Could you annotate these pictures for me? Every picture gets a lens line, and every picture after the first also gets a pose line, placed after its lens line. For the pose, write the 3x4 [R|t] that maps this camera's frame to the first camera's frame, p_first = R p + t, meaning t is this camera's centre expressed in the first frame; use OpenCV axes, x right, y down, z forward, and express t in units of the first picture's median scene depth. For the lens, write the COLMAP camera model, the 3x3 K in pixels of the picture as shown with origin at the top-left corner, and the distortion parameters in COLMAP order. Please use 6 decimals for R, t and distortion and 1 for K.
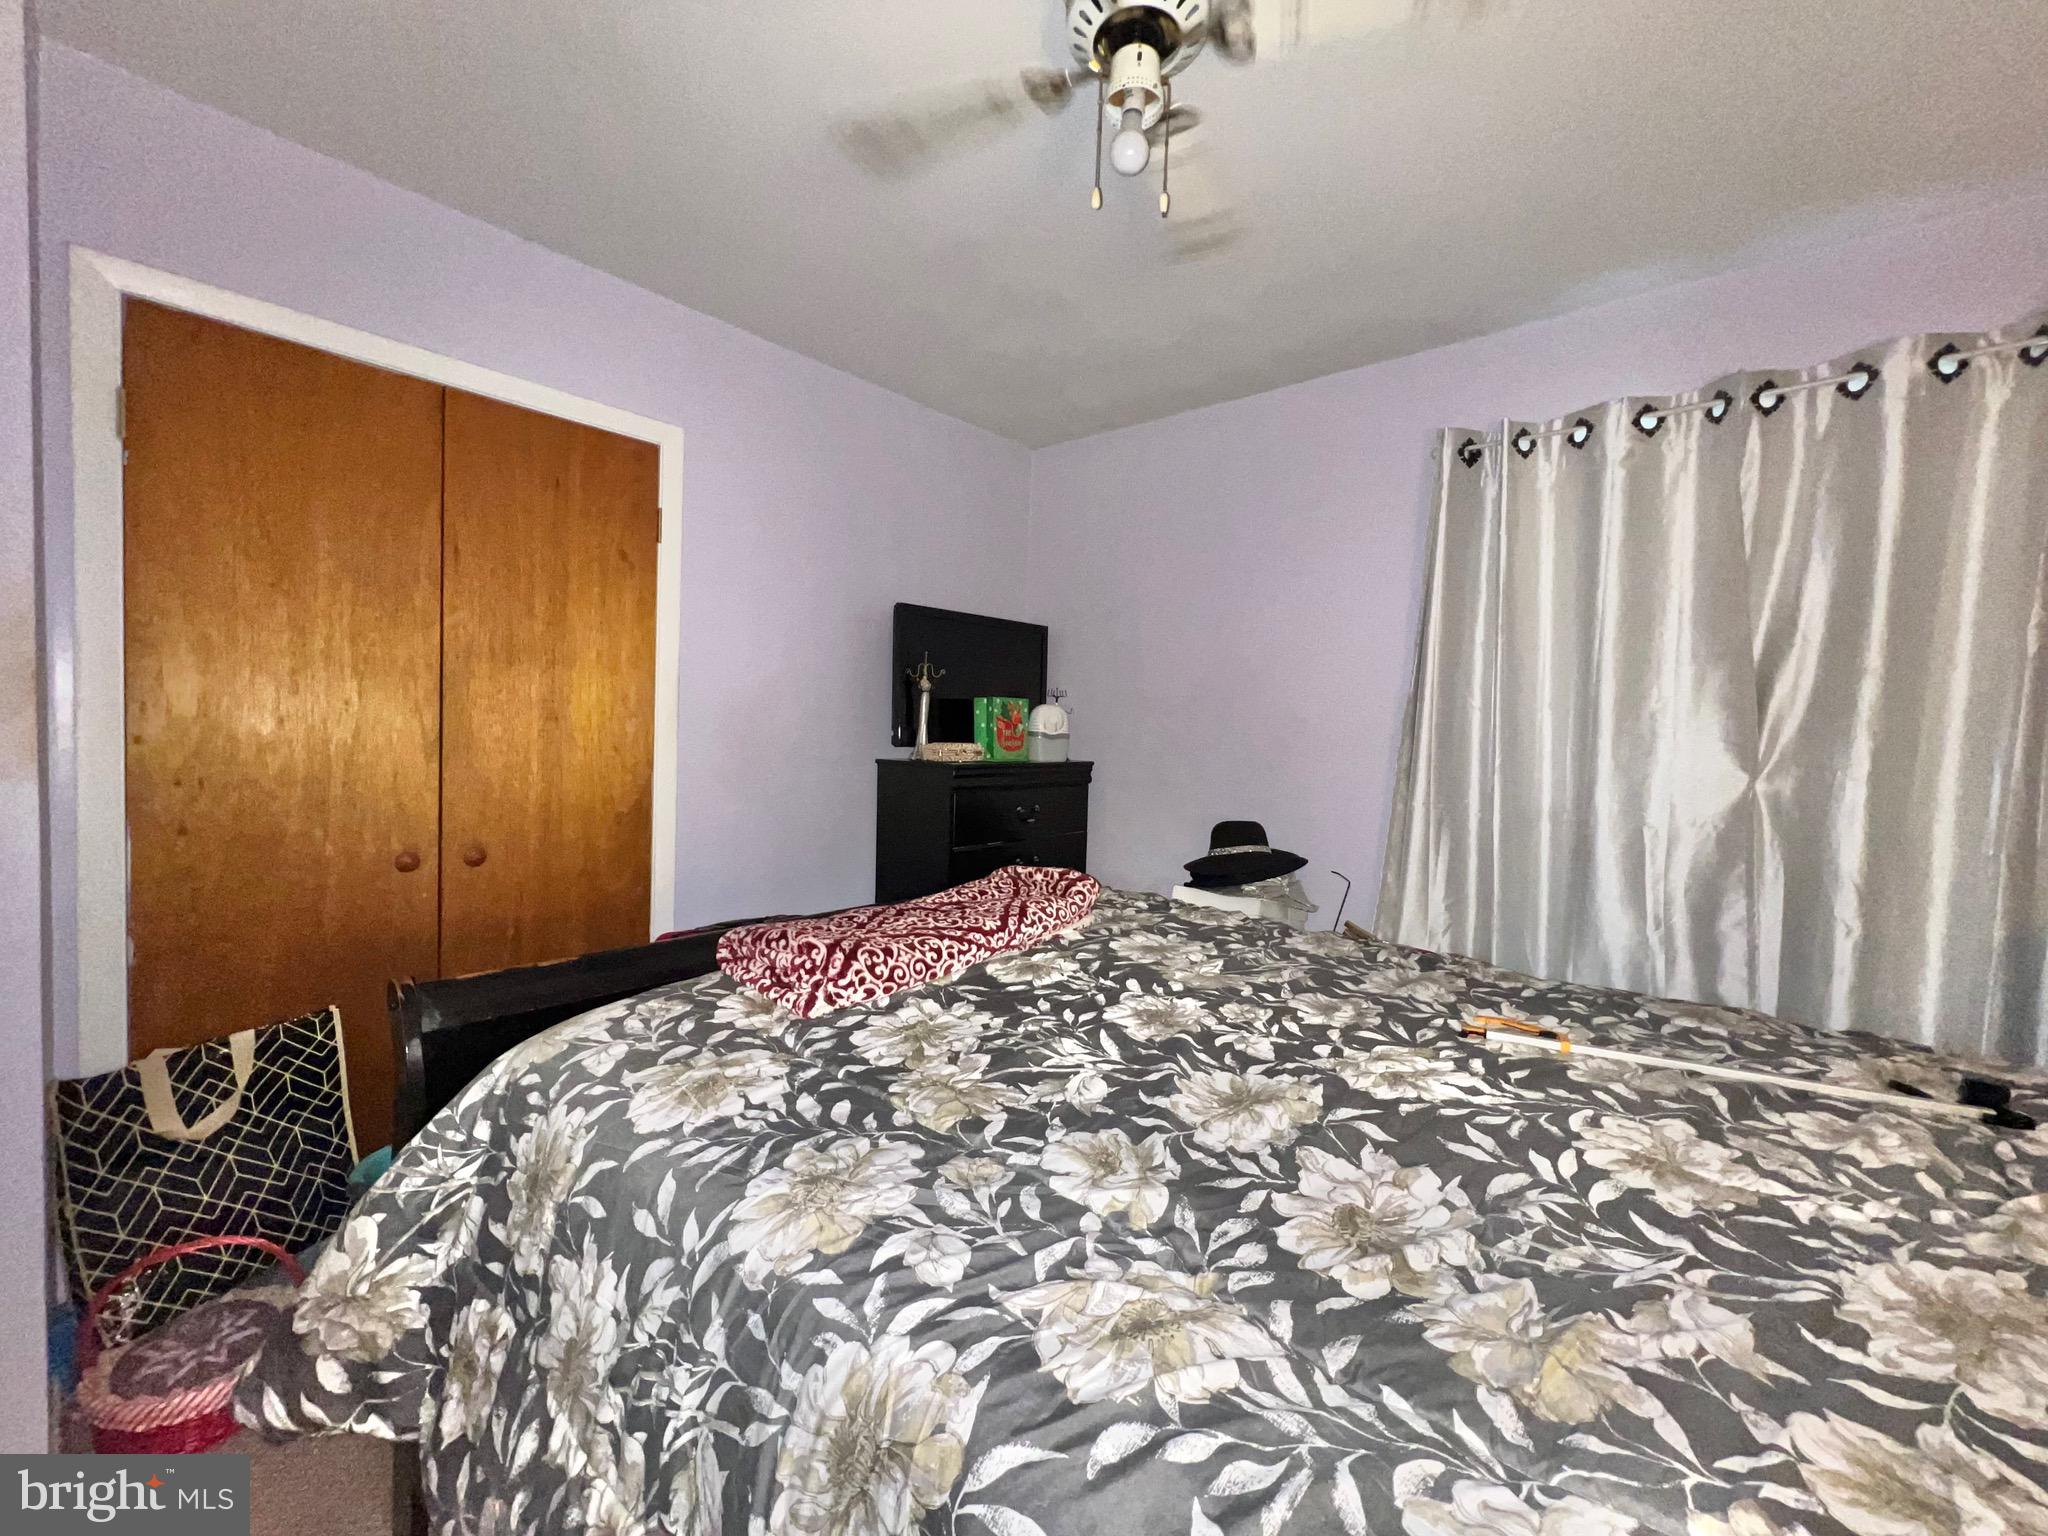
lens RADIAL K [[821.2, 0, 1021.9], [0, 821.2, 760.8], [0, 0, 1]] dist [0.001937, 0.000016]
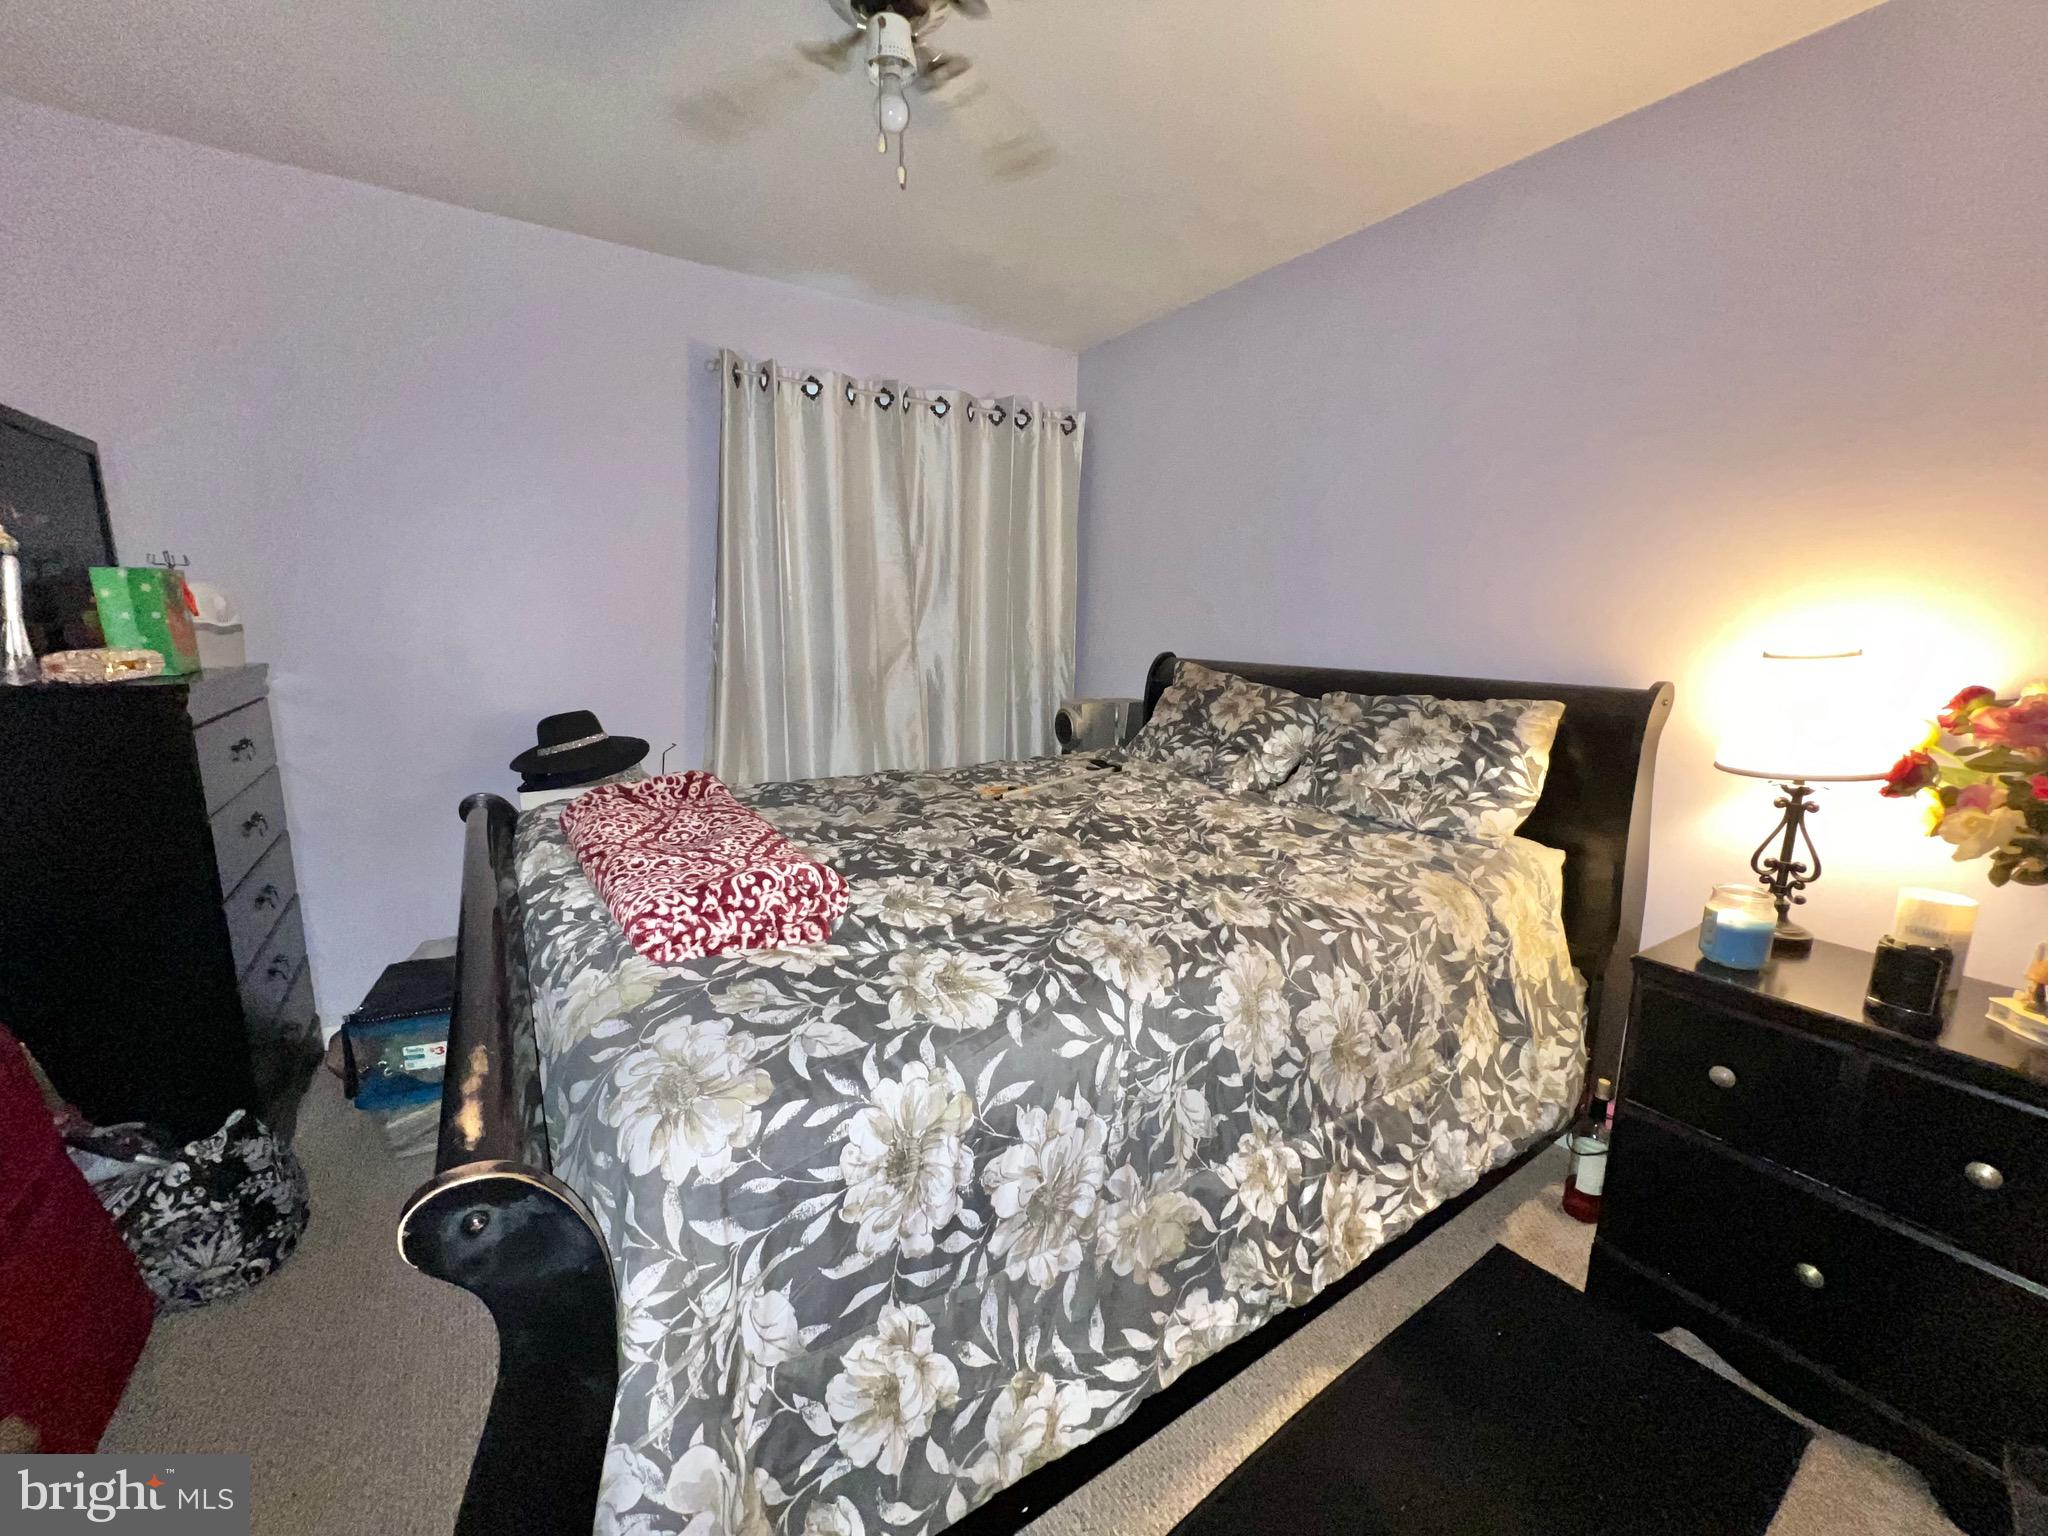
lens RADIAL K [[821.2, 0, 1024.9], [0, 821.2, 761.6], [0, 0, 1]] dist [0.001937, 0.000016]
pose [[0.257221, -0.195048, 0.946464, -1.135600], [0.037798, 0.980700, 0.191831, -0.074937], [-0.965613, -0.013568, 0.259629, 0.547551]]
